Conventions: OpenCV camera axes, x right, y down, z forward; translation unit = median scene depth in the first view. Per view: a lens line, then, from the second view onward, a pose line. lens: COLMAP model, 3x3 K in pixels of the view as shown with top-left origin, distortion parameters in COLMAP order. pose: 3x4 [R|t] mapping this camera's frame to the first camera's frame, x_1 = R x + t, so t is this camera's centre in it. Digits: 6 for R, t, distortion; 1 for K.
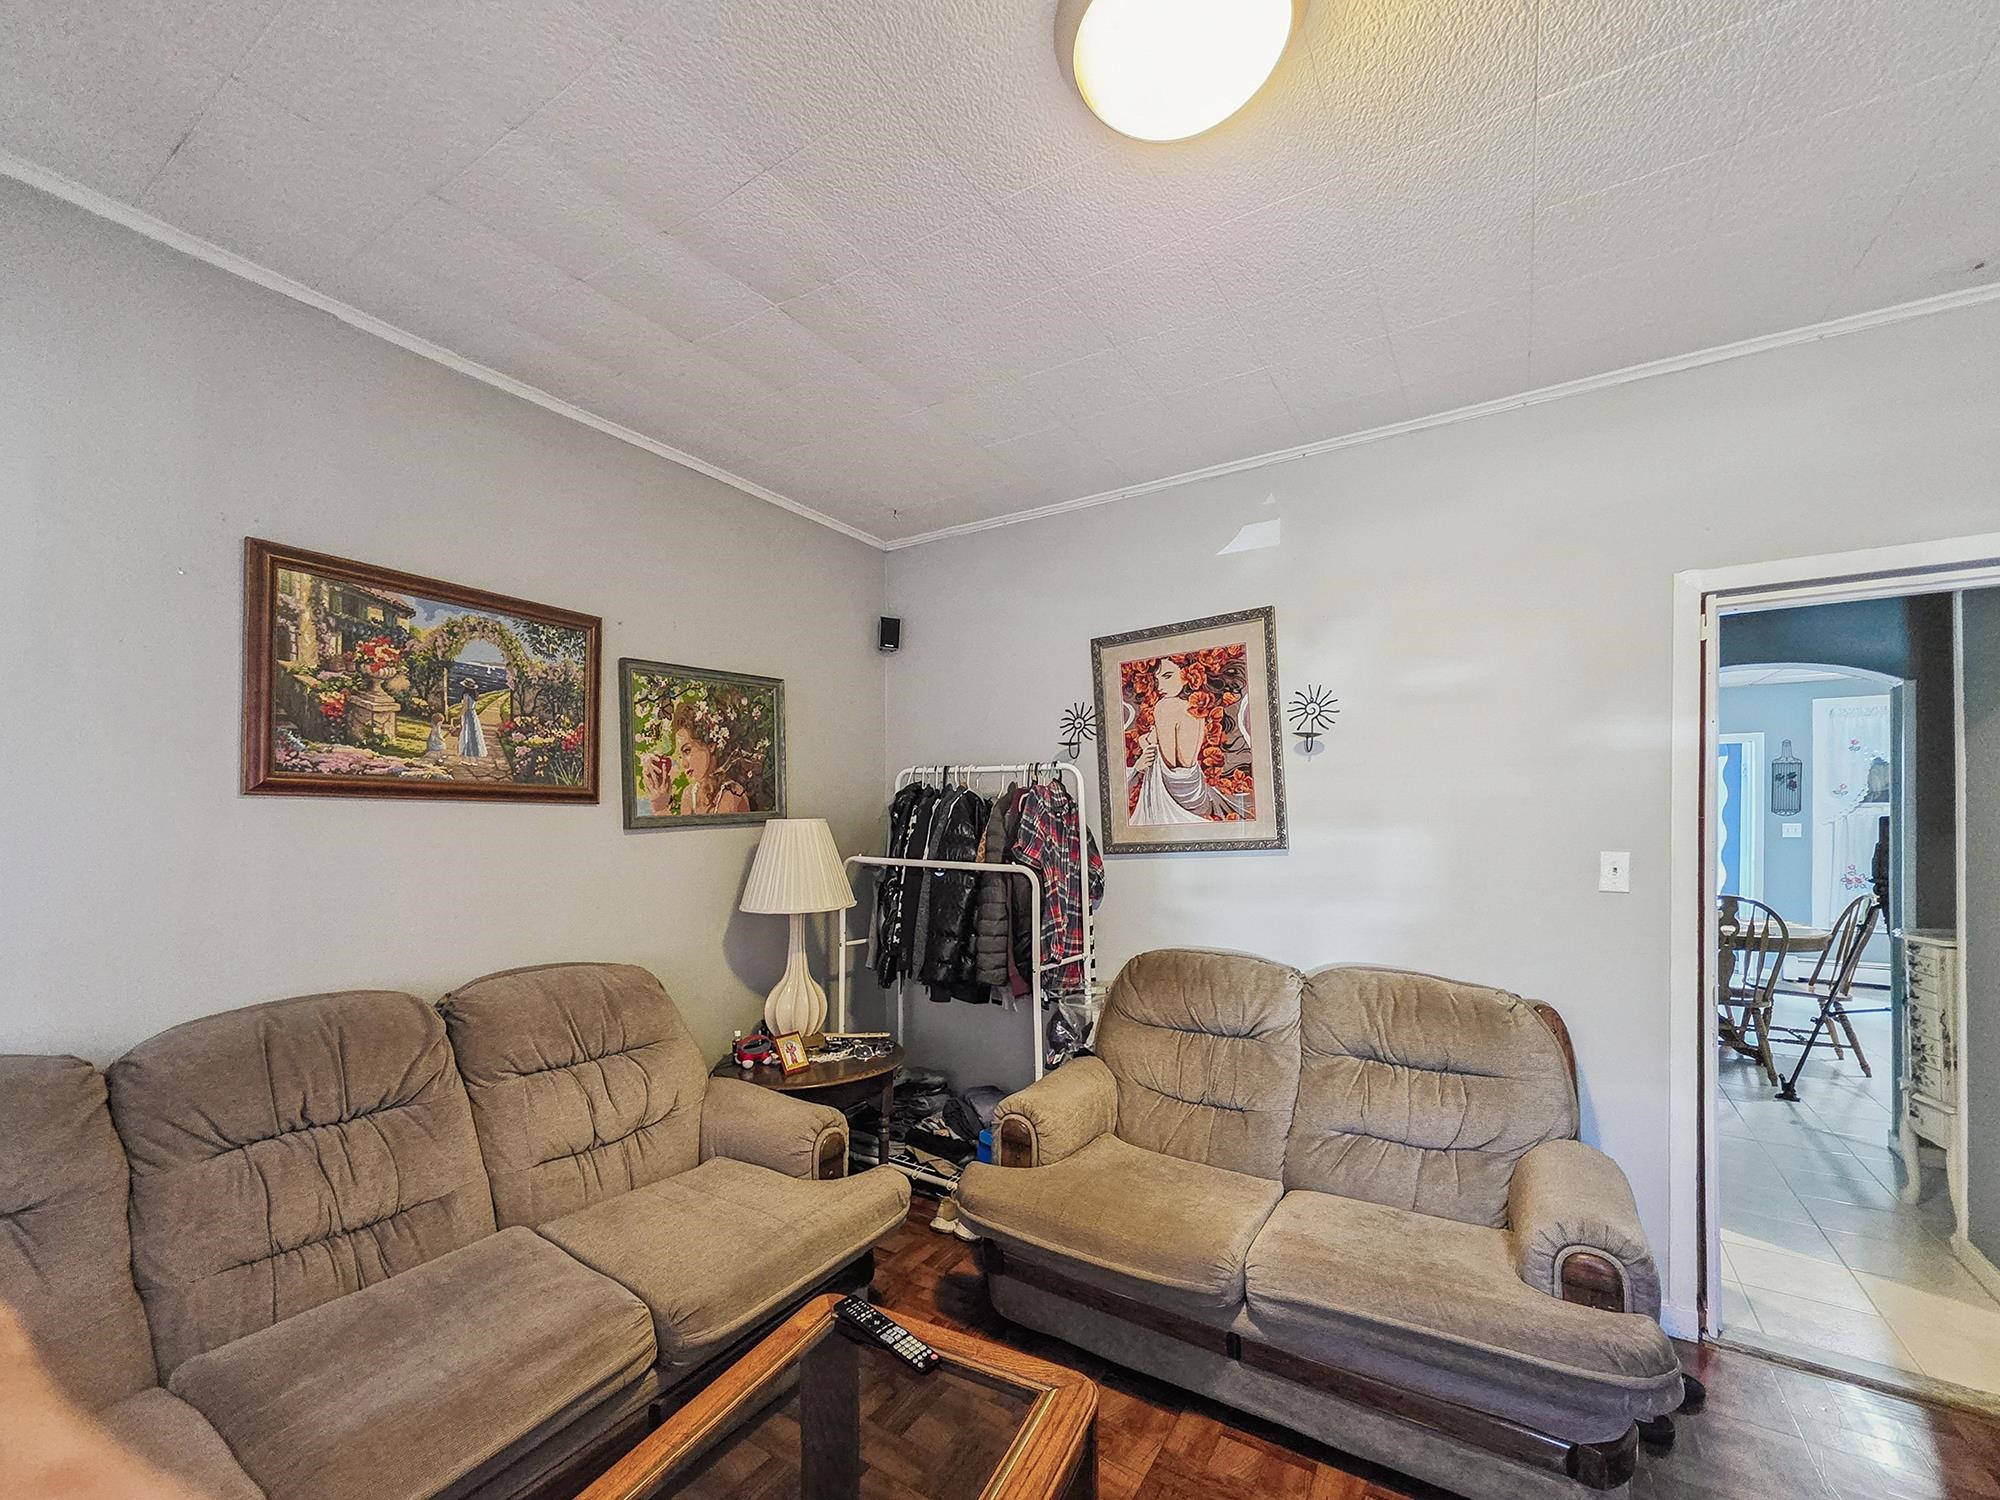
lens RADIAL K [[839.2, 0, 1003.0], [0, 839.2, 843.3], [0, 0, 1]] dist [-0.000757, -0.000012]
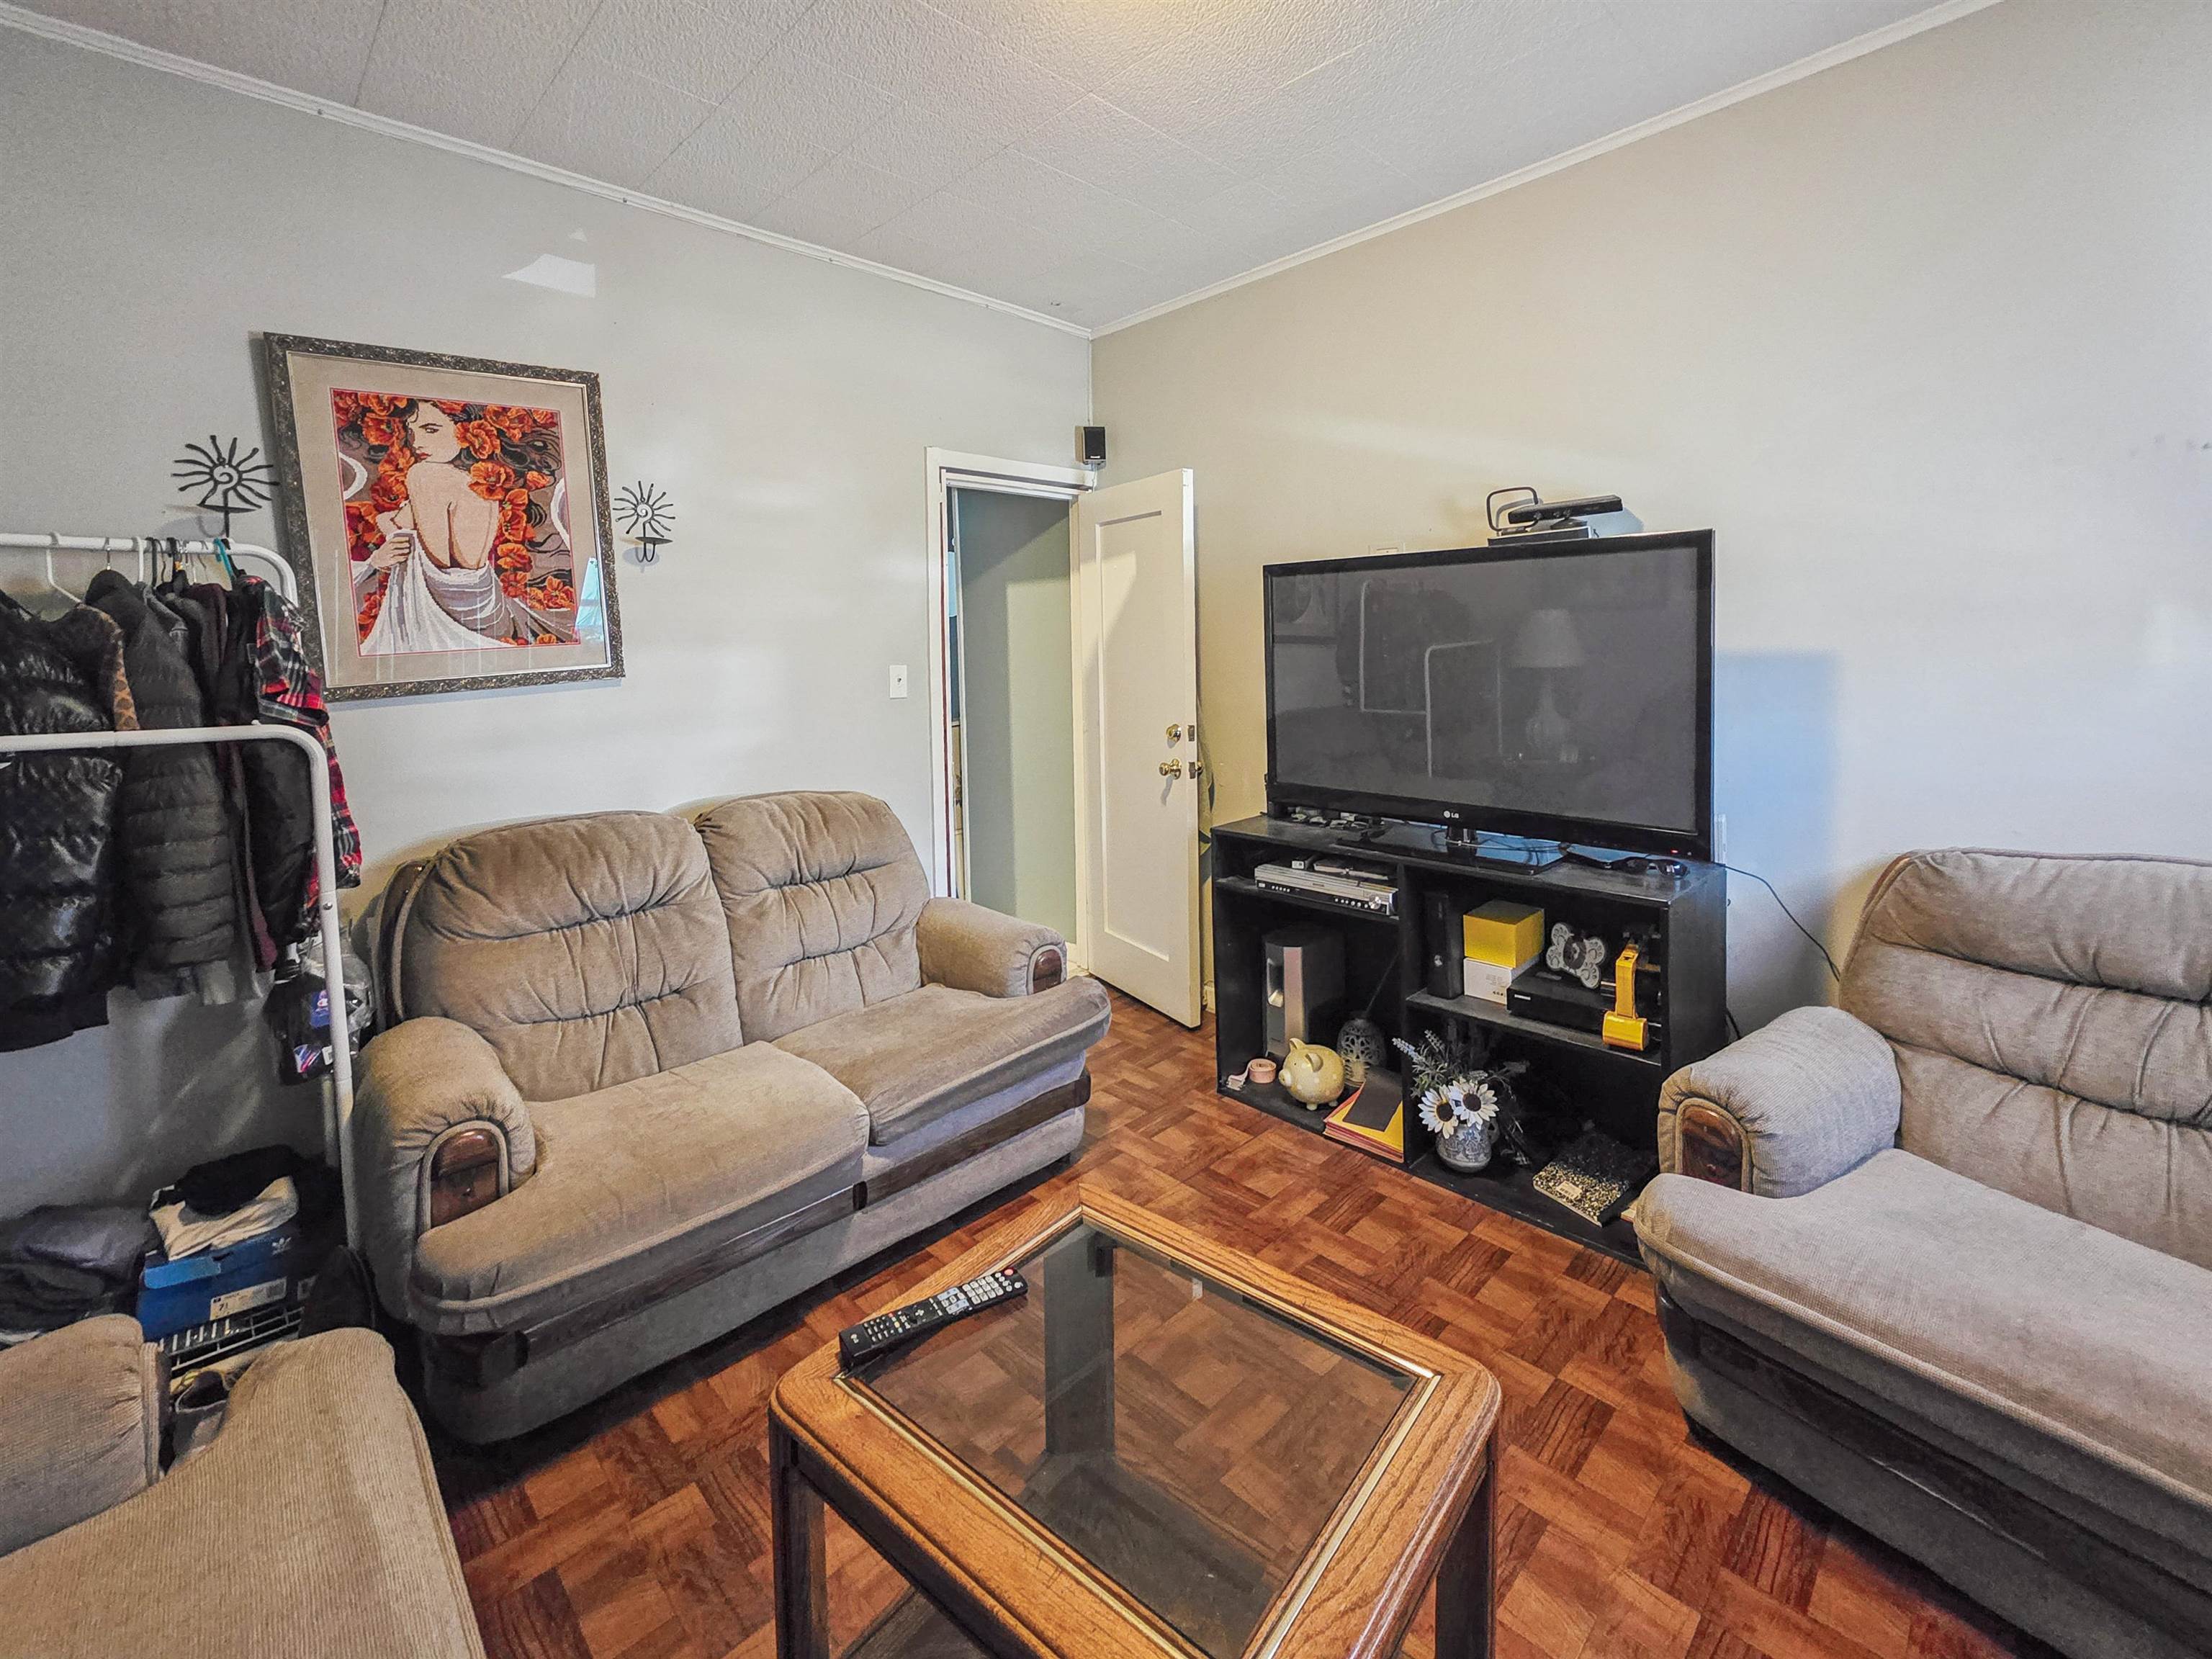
lens RADIAL K [[921.0, 0, 1109.3], [0, 921.0, 709.4], [0, 0, 1]] dist [0.000171, 0.000248]
pose [[0.232542, -0.069091, 0.970129, -0.414338], [0.054273, 0.996841, 0.057984, 0.010549], [-0.971071, 0.039168, 0.235557, 0.315342]]
